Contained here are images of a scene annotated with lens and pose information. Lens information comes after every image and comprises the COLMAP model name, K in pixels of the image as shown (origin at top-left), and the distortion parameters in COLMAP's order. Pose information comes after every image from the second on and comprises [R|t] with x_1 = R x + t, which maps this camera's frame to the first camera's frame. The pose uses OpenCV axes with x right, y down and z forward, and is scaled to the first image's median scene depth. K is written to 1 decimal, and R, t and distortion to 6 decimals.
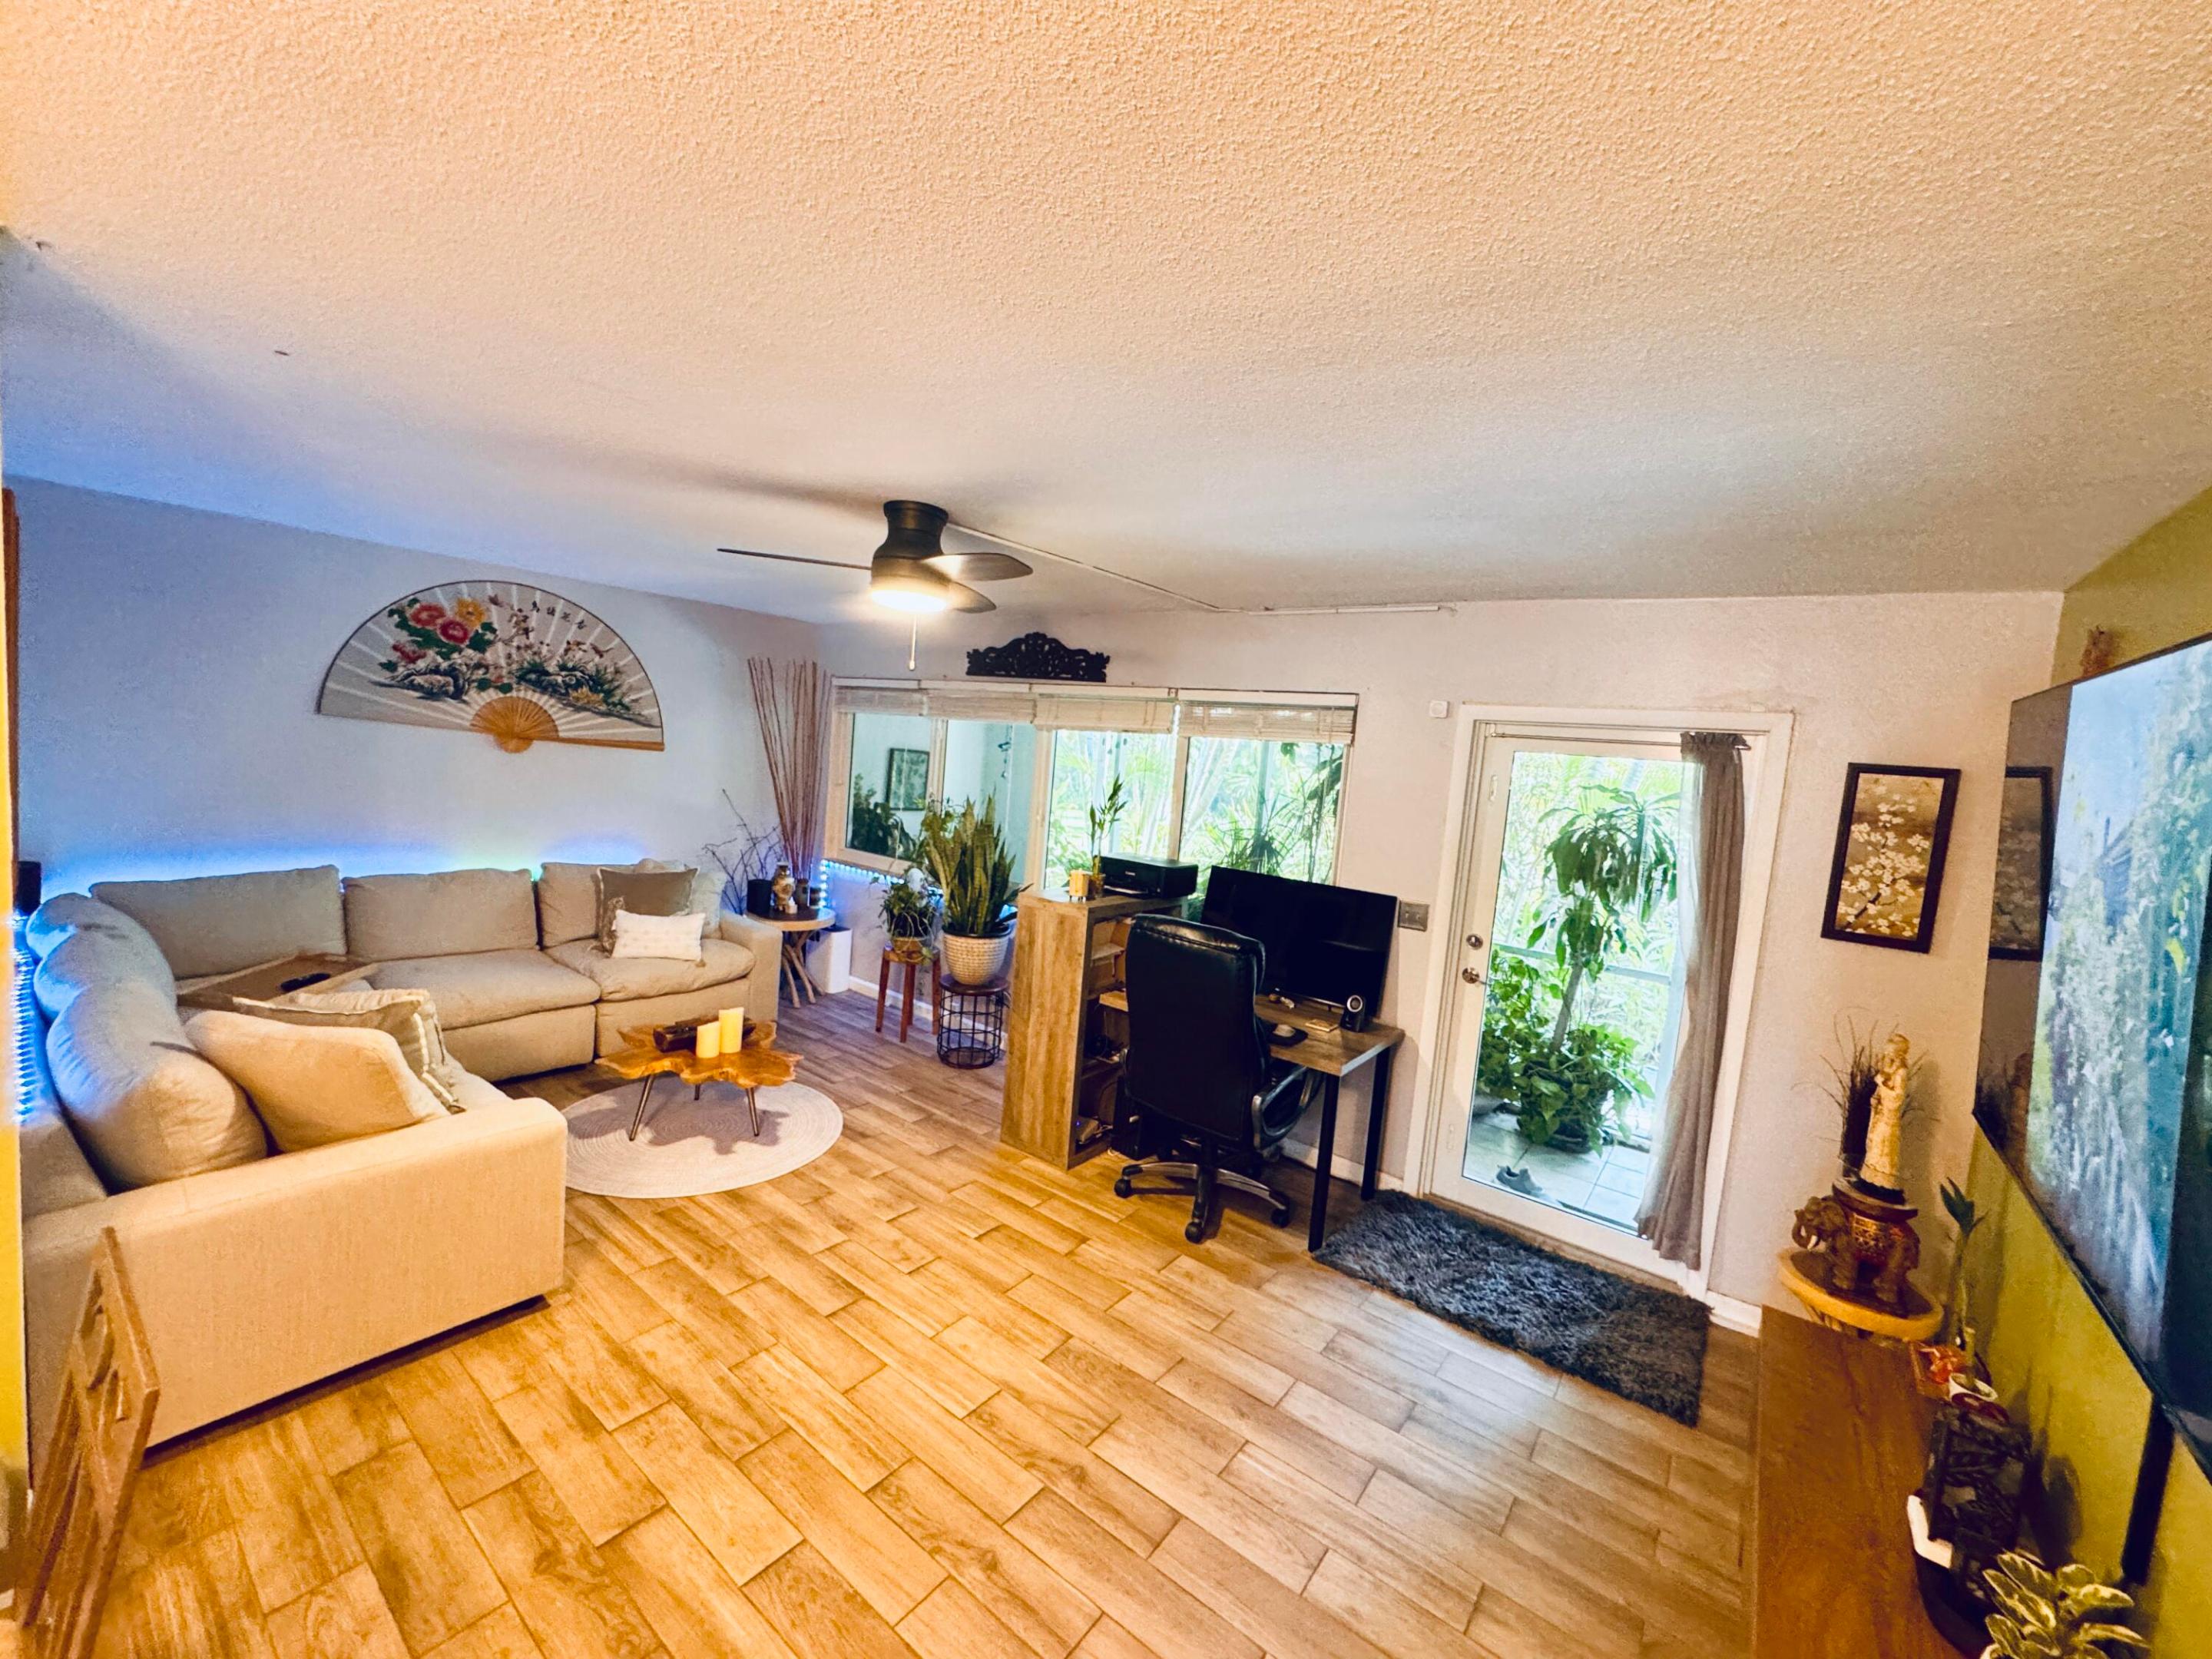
lens RADIAL K [[882.0, 0, 1104.8], [0, 882.0, 827.2], [0, 0, 1]] dist [-0.001062, 0.000131]
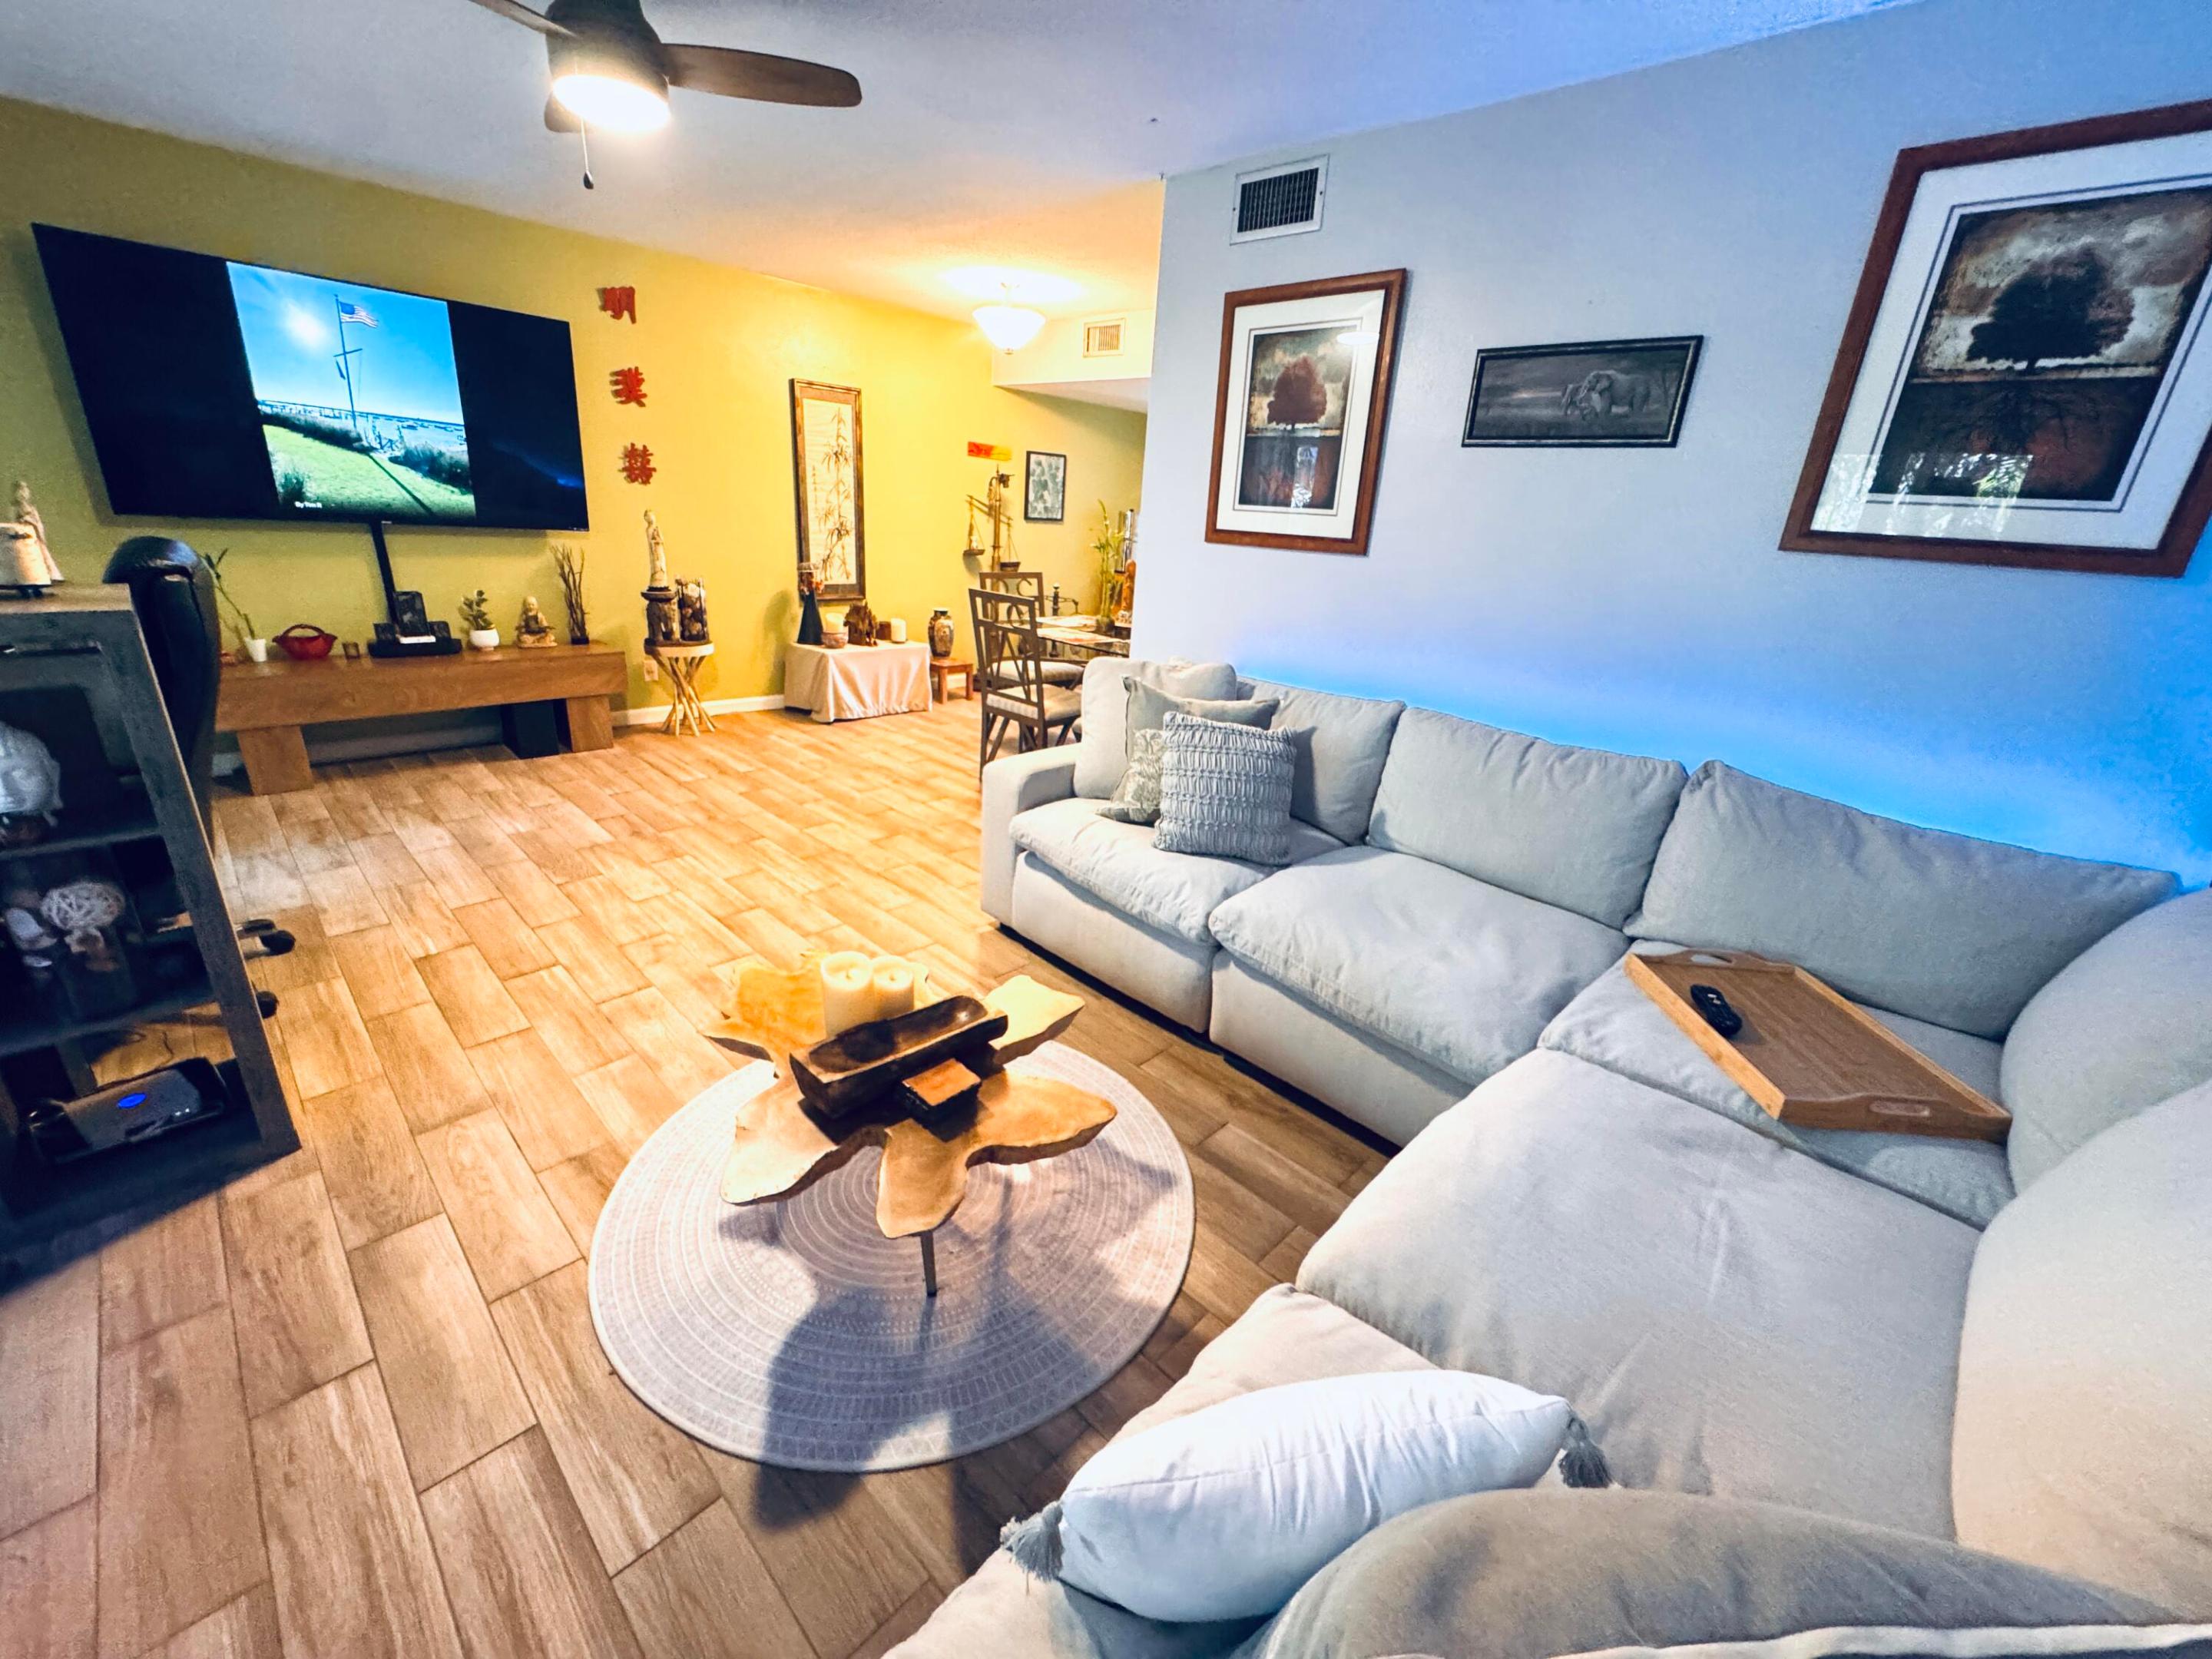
lens RADIAL K [[884.5, 0, 1104.2], [0, 884.5, 826.7], [0, 0, 1]] dist [-0.002379, 0.000168]
pose [[-0.982265, -0.179165, 0.055274, -0.575648], [-0.138659, 0.892562, 0.429077, -0.068144], [-0.126211, 0.413804, -0.901575, 1.390070]]
